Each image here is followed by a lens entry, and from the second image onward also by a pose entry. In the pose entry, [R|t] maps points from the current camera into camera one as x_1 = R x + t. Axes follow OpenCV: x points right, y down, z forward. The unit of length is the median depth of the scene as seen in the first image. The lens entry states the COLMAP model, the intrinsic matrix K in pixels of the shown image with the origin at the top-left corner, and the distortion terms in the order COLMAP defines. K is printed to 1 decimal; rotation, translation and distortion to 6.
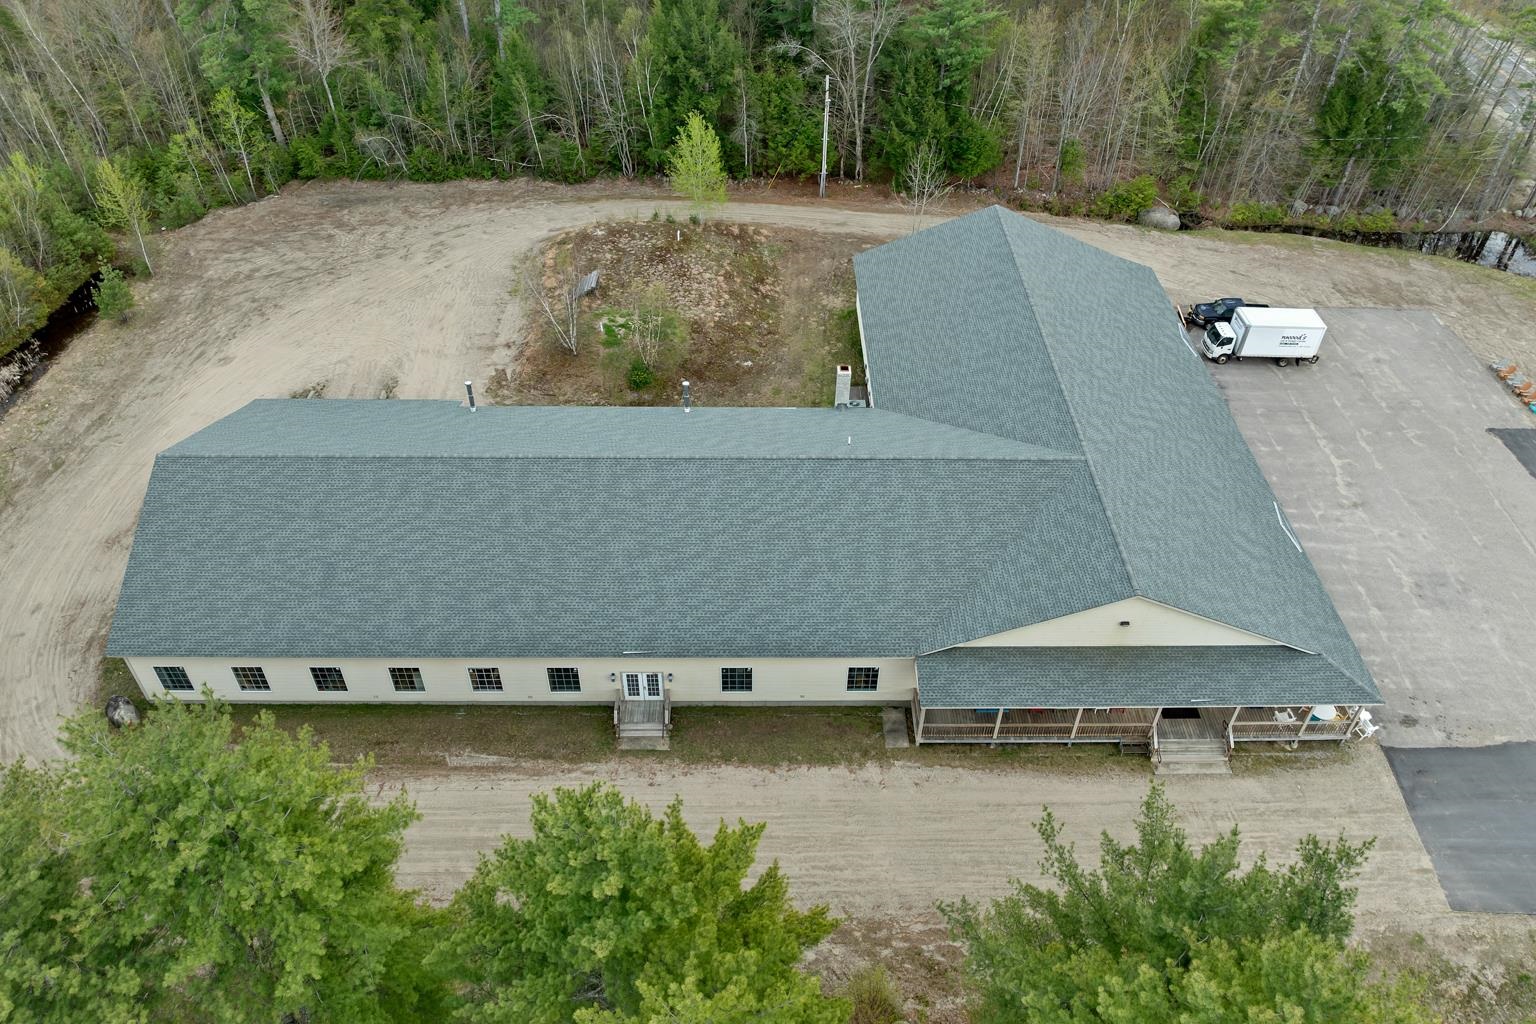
lens RADIAL K [[1119.8, 0, 773.8], [0, 1119.8, 526.8], [0, 0, 1]] dist [-0.036015, 0.000719]
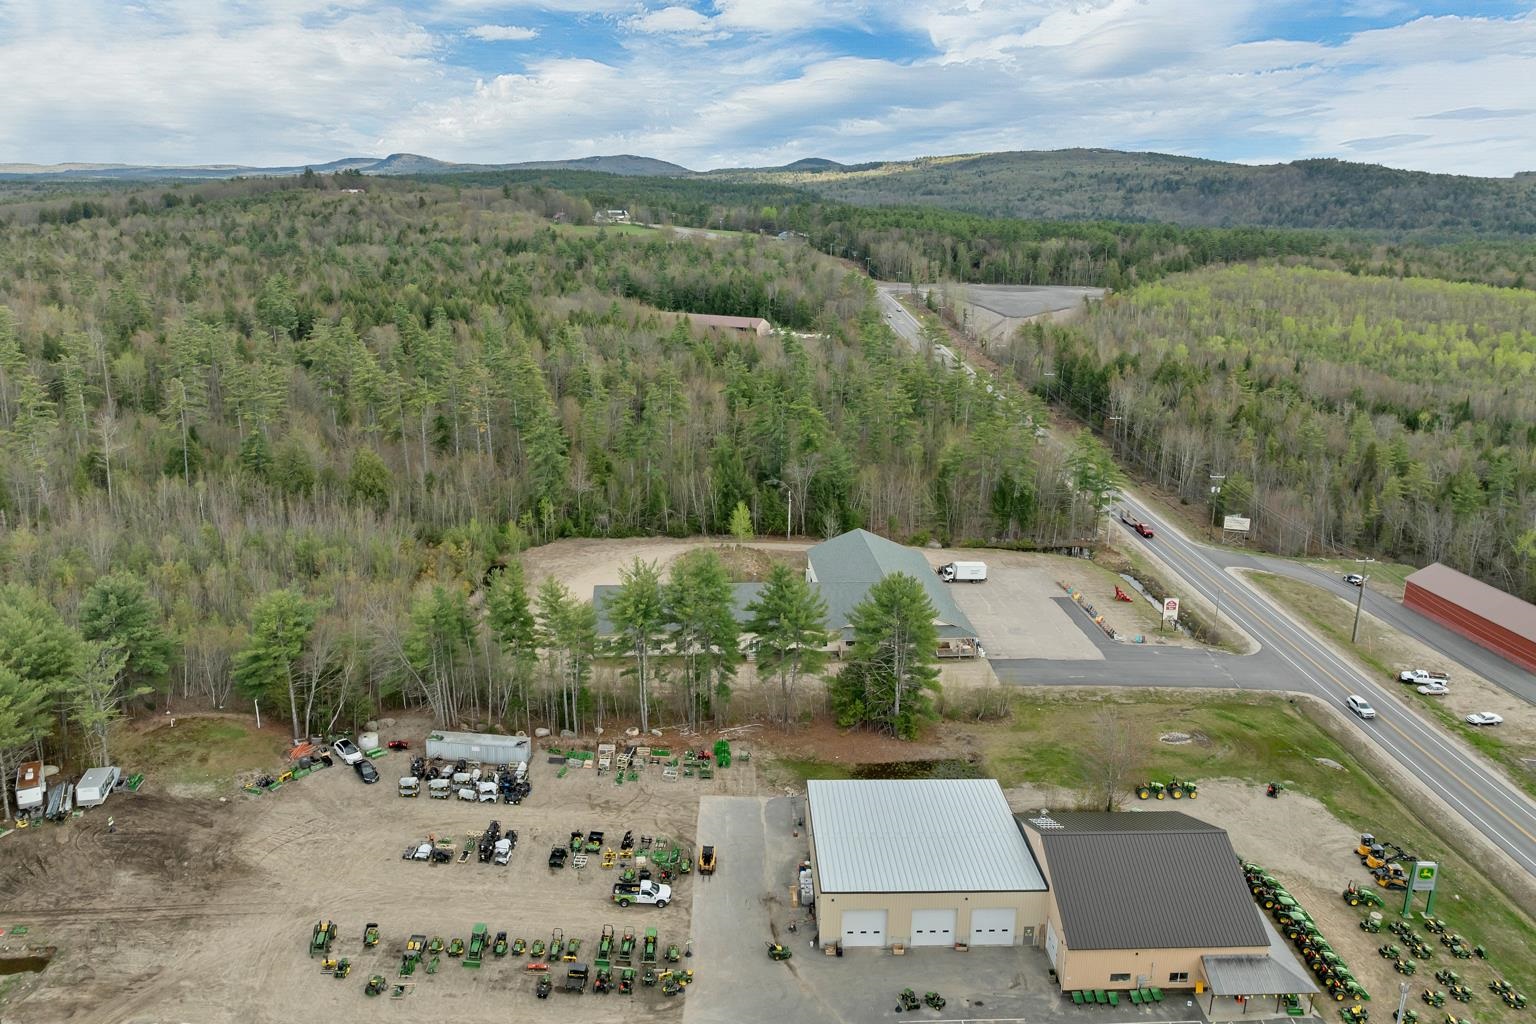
lens RADIAL K [[1108.4, 0, 779.3], [0, 1108.4, 508.3], [0, 0, 1]] dist [-0.038673, 0.004721]
pose [[0.996605, -0.021285, 0.079537, -0.175328], [0.053273, 0.903246, -0.425804, 0.692610], [-0.062778, 0.428595, 0.901313, -1.228233]]
